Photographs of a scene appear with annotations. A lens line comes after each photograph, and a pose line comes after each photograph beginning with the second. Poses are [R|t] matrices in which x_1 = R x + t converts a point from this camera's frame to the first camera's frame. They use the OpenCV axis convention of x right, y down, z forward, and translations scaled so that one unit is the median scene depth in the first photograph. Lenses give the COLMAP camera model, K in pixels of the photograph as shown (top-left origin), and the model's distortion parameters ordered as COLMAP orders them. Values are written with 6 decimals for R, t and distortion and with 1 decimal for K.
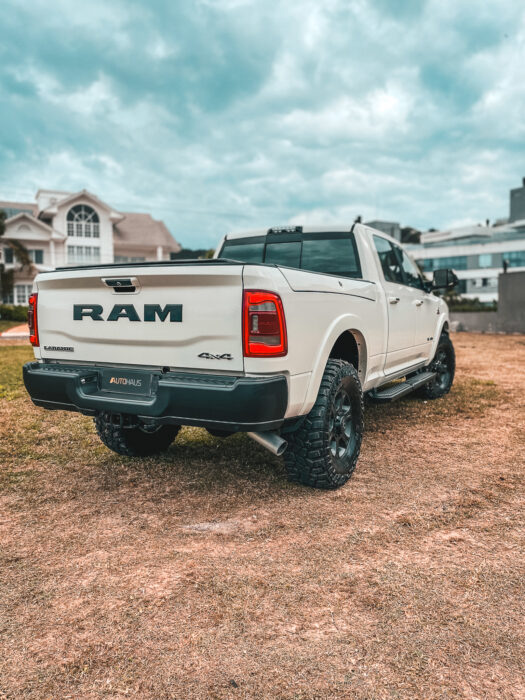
lens RADIAL K [[544.5, 0, 261.1], [0, 544.5, 351.3], [0, 0, 1]] dist [-0.016450, -0.003320]
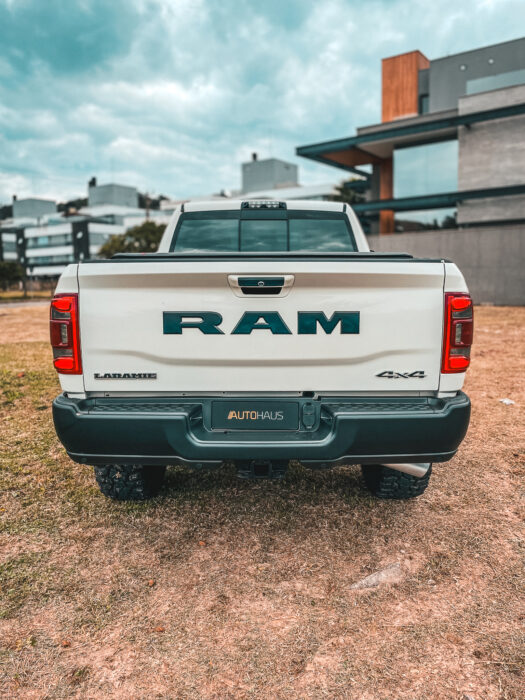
lens RADIAL K [[544.5, 0, 265.6], [0, 544.5, 344.8], [0, 0, 1]] dist [-0.016450, -0.003320]
pose [[0.879754, -0.065514, 0.470894, -0.590074], [0.040953, 0.997221, 0.062229, -0.086447], [-0.473663, -0.035461, 0.879992, 0.358123]]
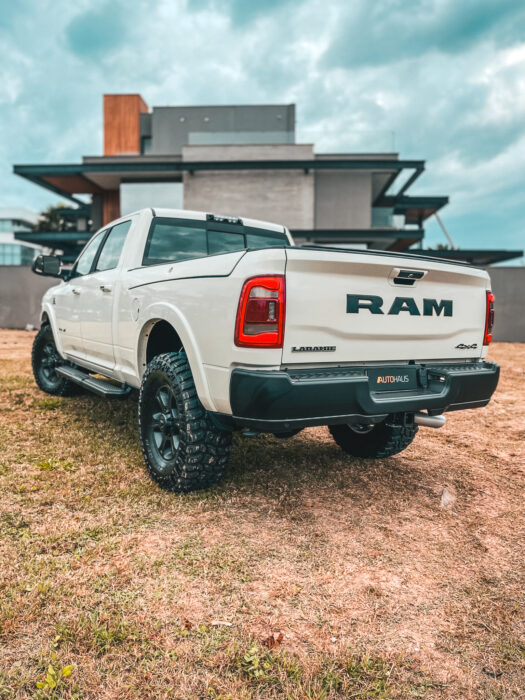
lens RADIAL K [[544.5, 0, 267.1], [0, 544.5, 345.7], [0, 0, 1]] dist [-0.016450, -0.003320]
pose [[0.480882, -0.041336, 0.875810, -1.200649], [0.040694, 0.998864, 0.024799, -0.034974], [-0.875840, 0.023715, 0.482018, 0.753007]]
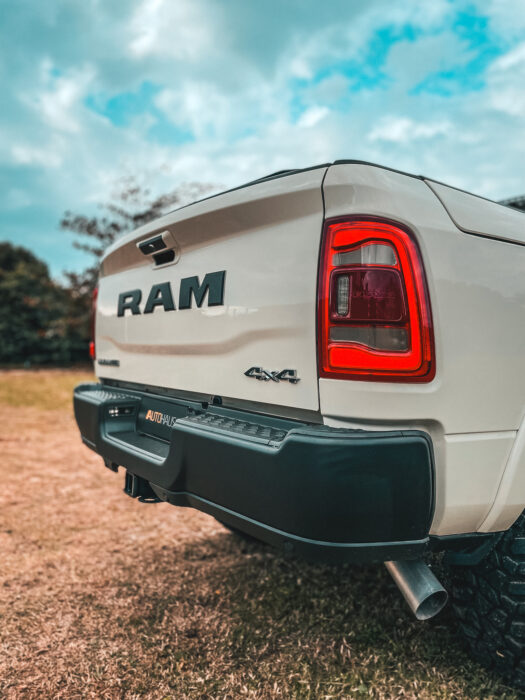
lens RADIAL K [[544.5, 0, 260.9], [0, 544.5, 353.3], [0, 0, 1]] dist [-0.016450, -0.003320]
pose [[0.888580, 0.030296, -0.457720, 0.109558], [-0.077599, 0.993364, -0.084895, 0.028455], [0.452110, 0.110955, 0.885034, 0.541840]]
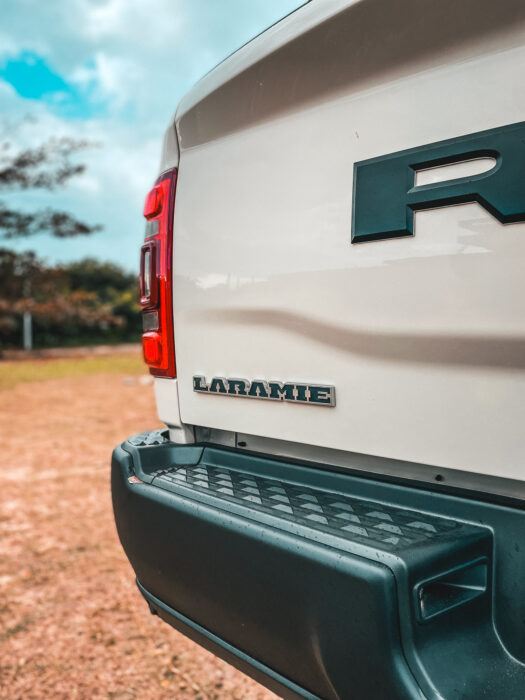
lens RADIAL K [[544.5, 0, 263.5], [0, 544.5, 345.5], [0, 0, 1]] dist [-0.016450, -0.003320]
pose [[0.974444, 0.013990, -0.224195, -0.353108], [-0.030351, 0.997106, -0.069697, -0.008280], [0.222571, 0.074720, 0.972049, 0.861928]]
